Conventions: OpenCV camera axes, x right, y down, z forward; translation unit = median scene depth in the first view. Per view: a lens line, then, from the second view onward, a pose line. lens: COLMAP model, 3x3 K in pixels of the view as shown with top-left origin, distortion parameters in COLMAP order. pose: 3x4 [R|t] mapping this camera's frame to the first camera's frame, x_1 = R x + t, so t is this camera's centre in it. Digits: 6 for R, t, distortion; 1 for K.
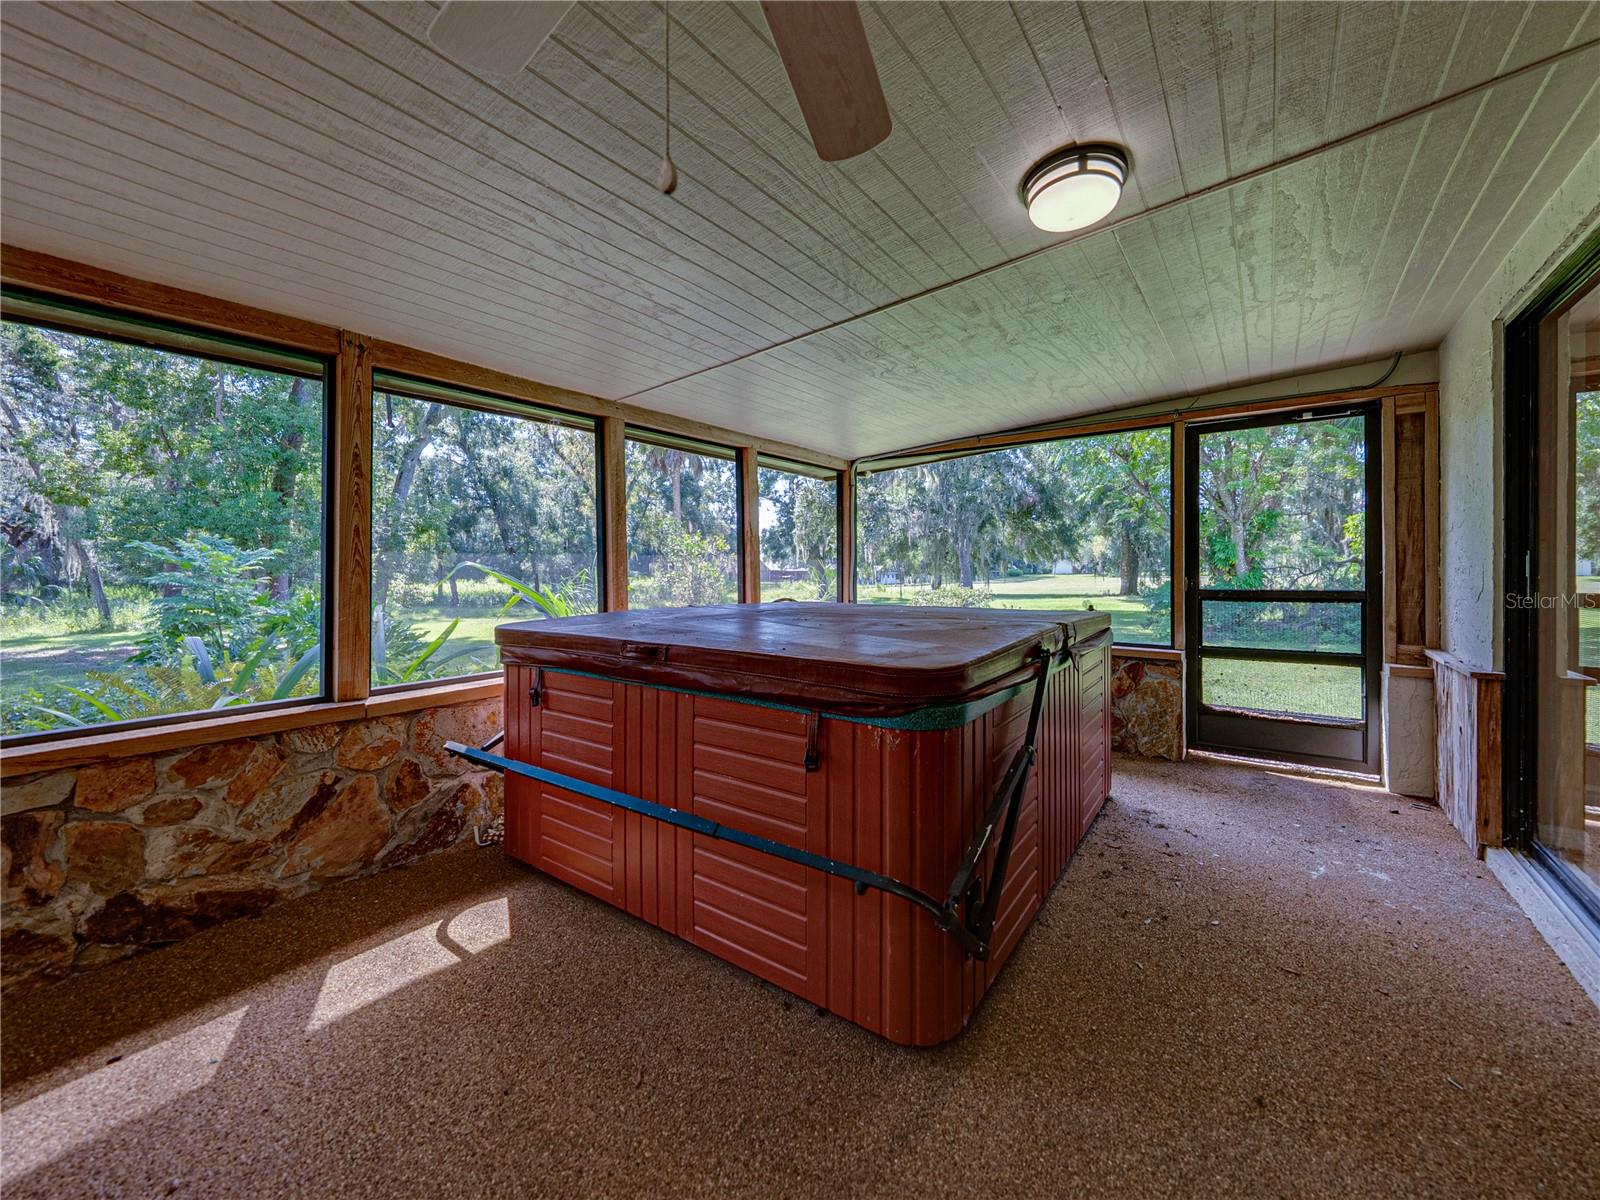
lens RADIAL K [[623.9, 0, 822.7], [0, 623.9, 568.9], [0, 0, 1]] dist [-0.002570, -0.000176]
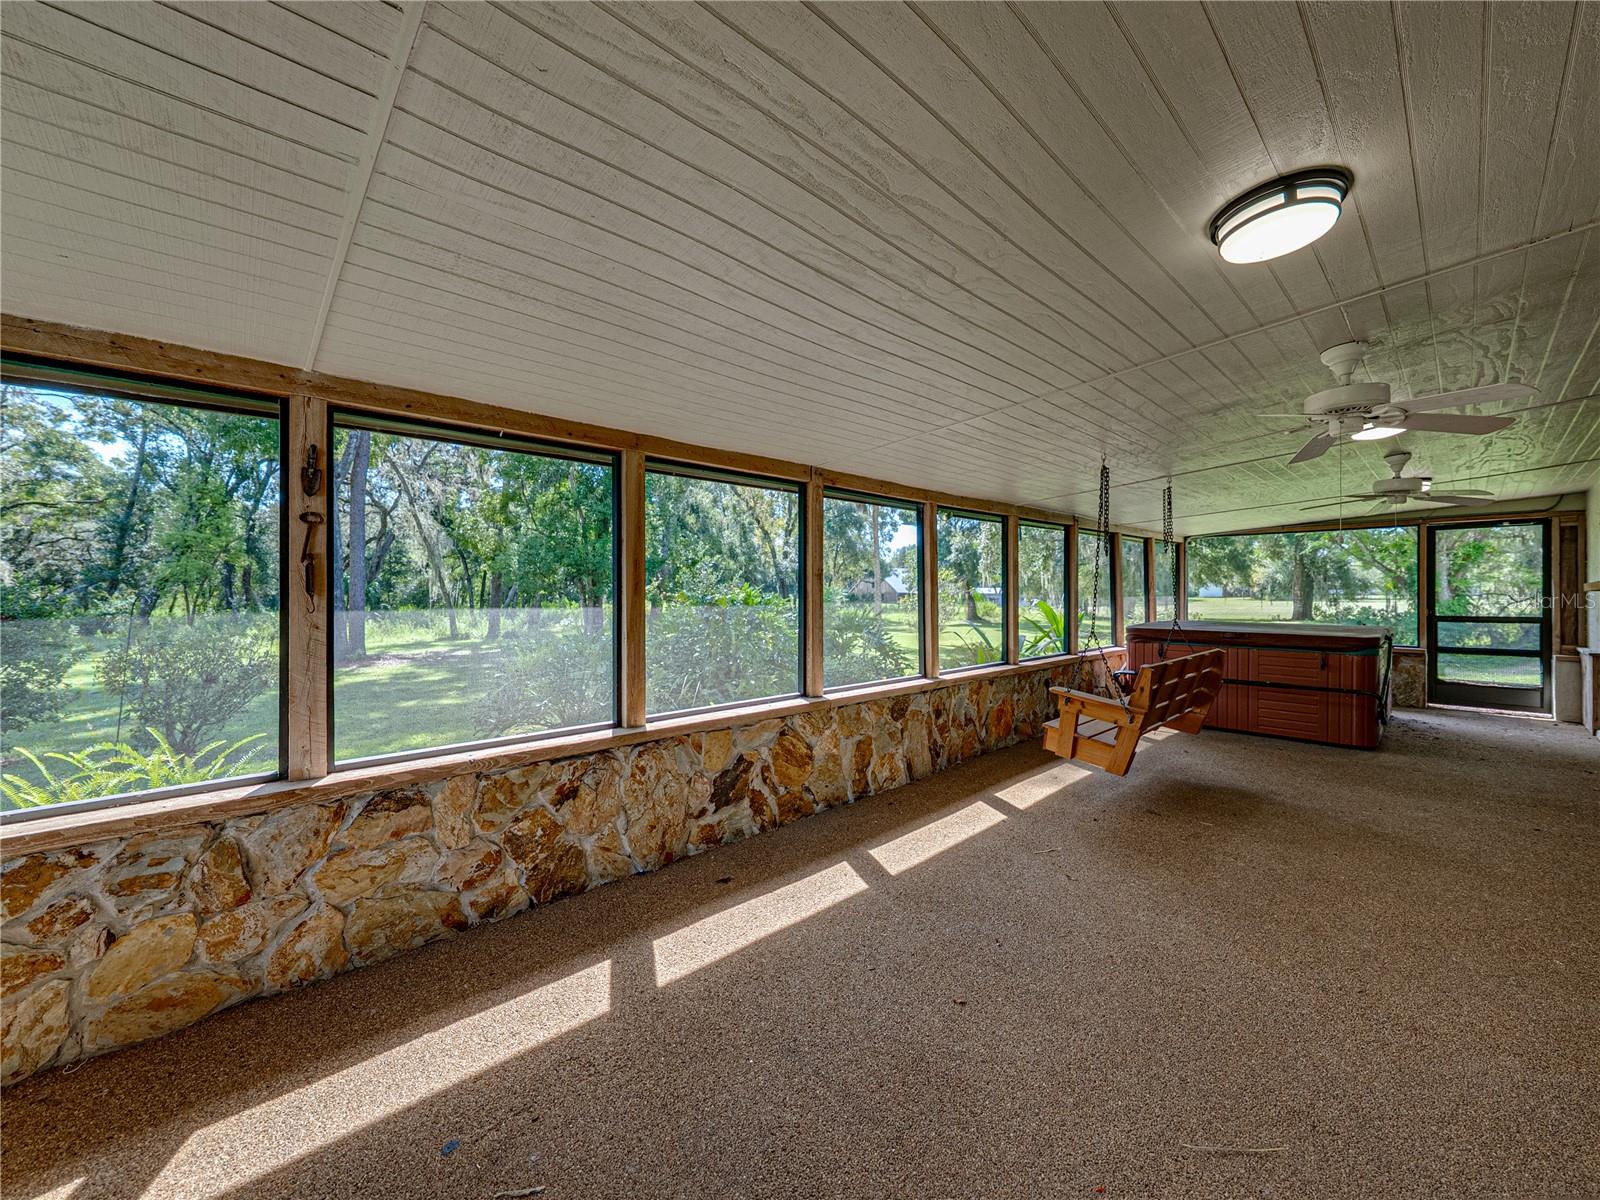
lens RADIAL K [[623.9, 0, 802.4], [0, 623.9, 588.2], [0, 0, 1]] dist [-0.002570, -0.000176]
pose [[0.980100, 0.000670, -0.198504, -1.424266], [-0.001228, 0.999996, -0.002687, -0.066816], [0.198502, 0.002877, 0.980096, -1.928920]]
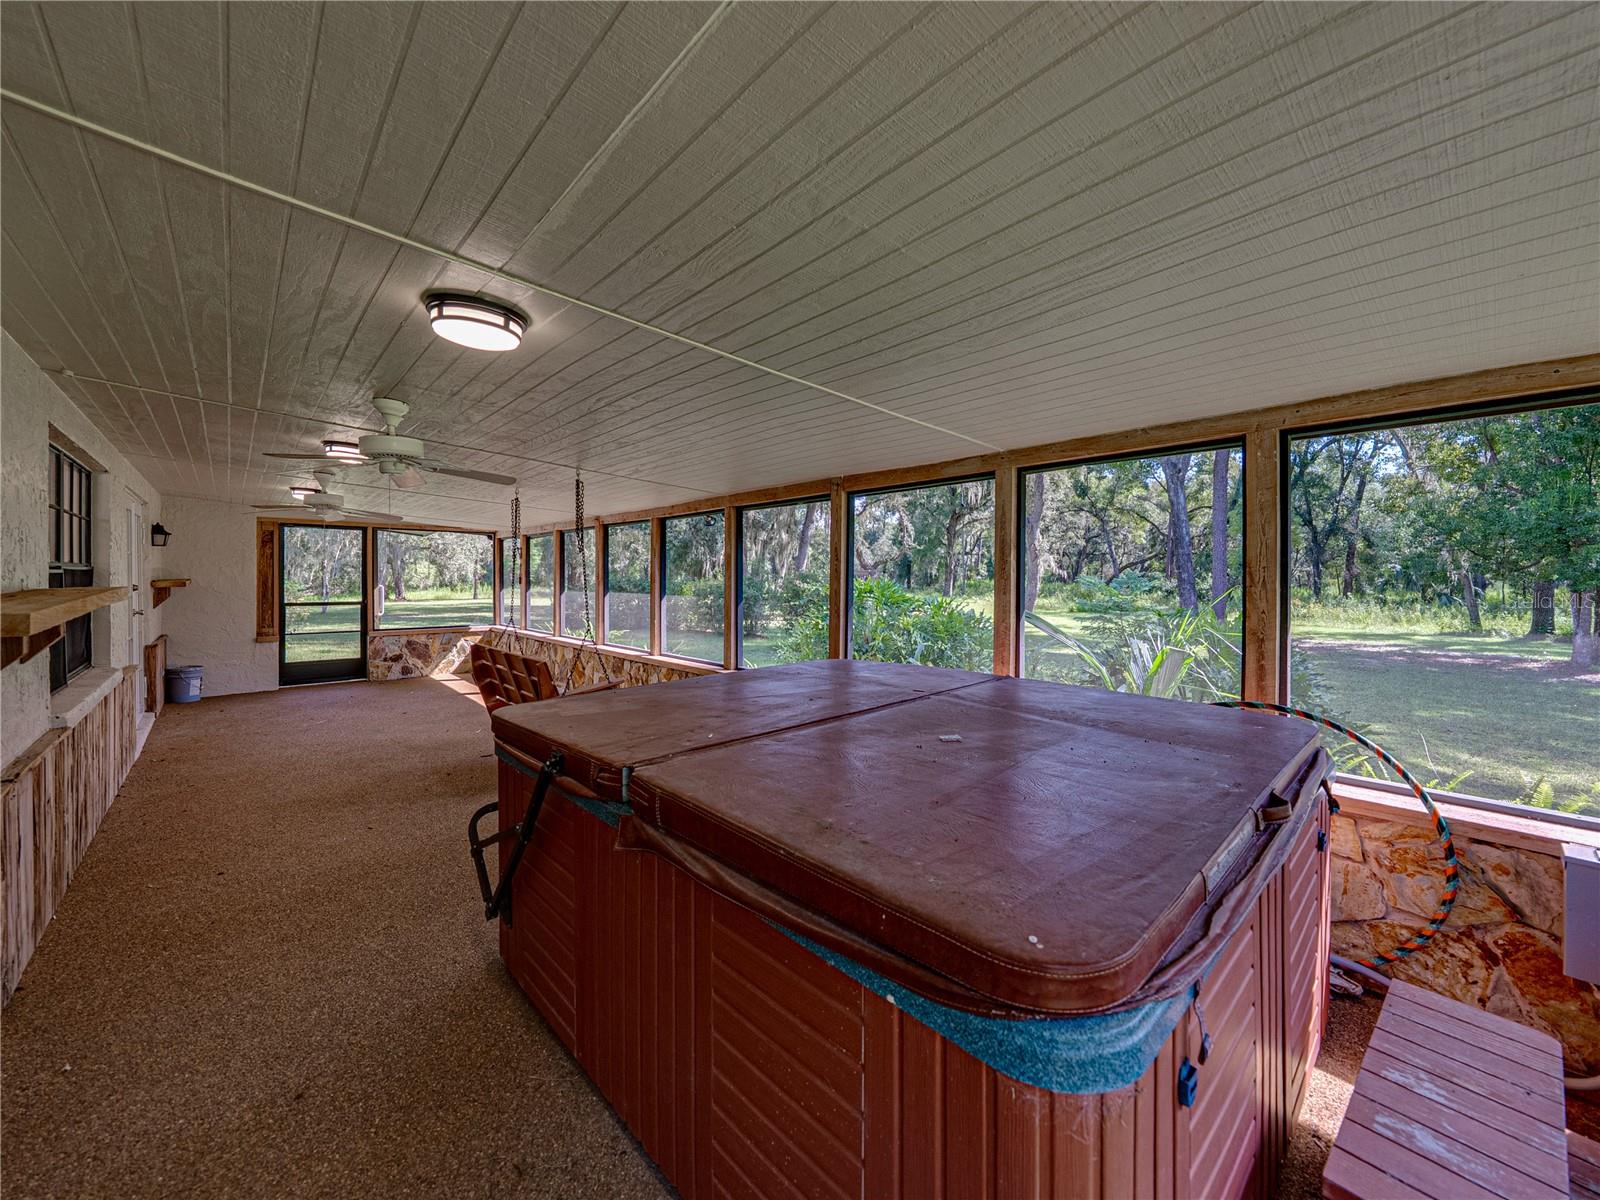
lens RADIAL K [[623.9, 0, 797.2], [0, 623.9, 576.1], [0, 0, 1]] dist [-0.002570, -0.000176]
pose [[-0.214332, 0.010500, -0.976704, 0.954585], [0.004425, 0.999942, 0.009778, -0.123480], [0.976751, -0.002226, -0.214366, 1.267657]]
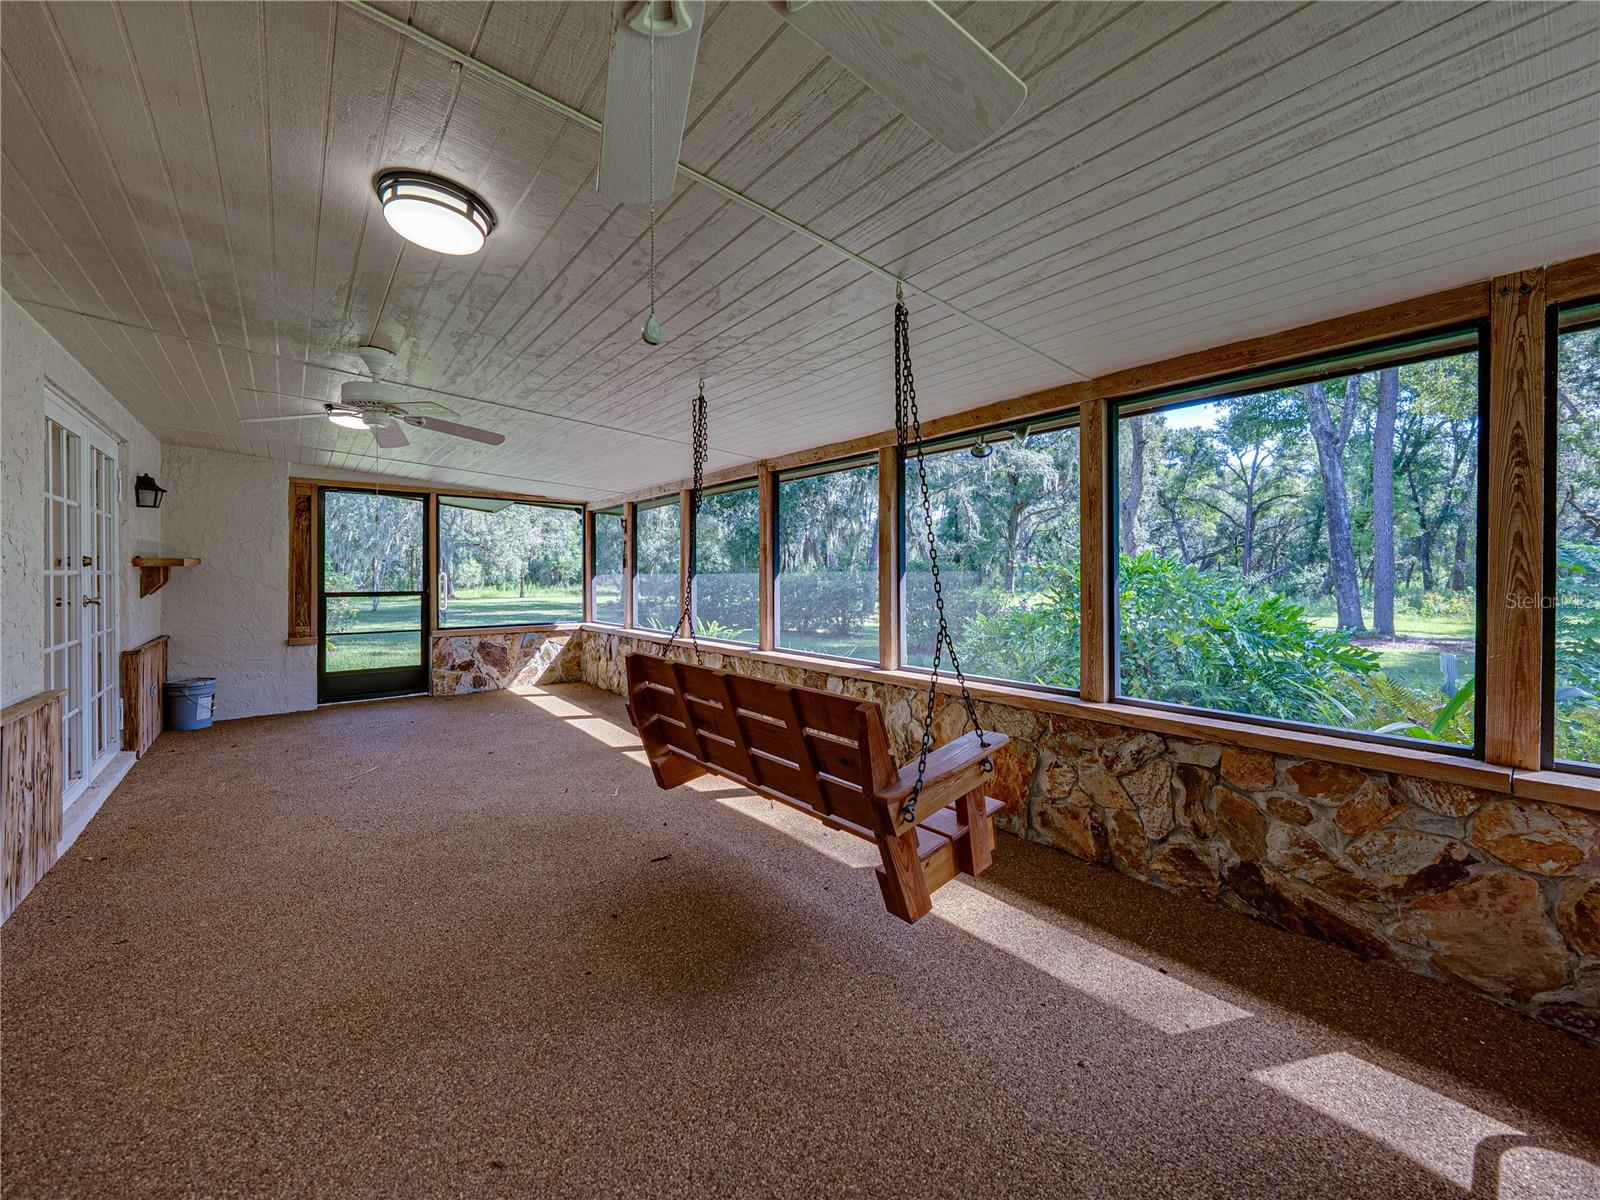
lens RADIAL K [[623.9, 0, 792.0], [0, 623.9, 566.1], [0, 0, 1]] dist [-0.002570, -0.000176]
pose [[-0.272108, -0.001225, -0.962266, 0.196806], [0.010999, 0.999930, -0.004384, -0.036157], [0.962204, -0.011777, -0.272075, 0.370981]]
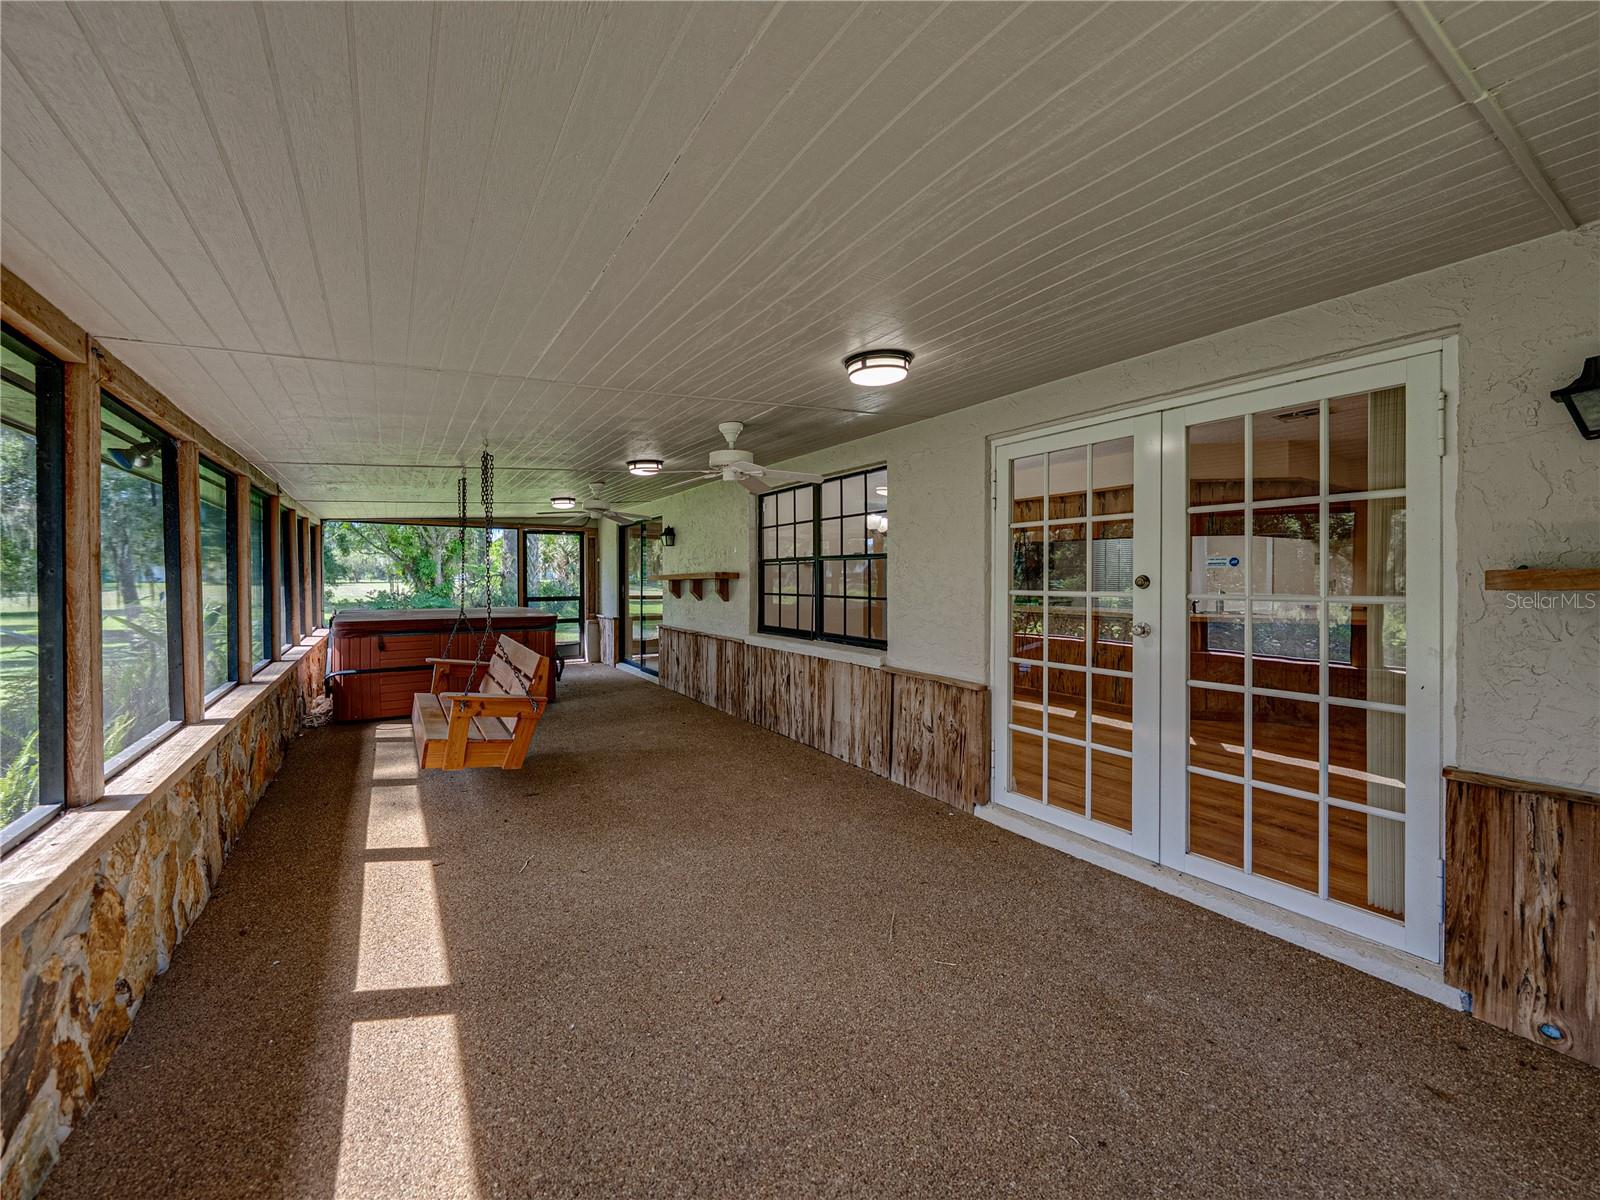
lens RADIAL K [[623.9, 0, 794.9], [0, 623.9, 583.6], [0, 0, 1]] dist [-0.002570, -0.000176]
pose [[0.364007, -0.005544, 0.931380, -2.146860], [-0.005620, 0.999951, 0.008149, -0.077502], [-0.931379, -0.008201, 0.363958, -1.442152]]
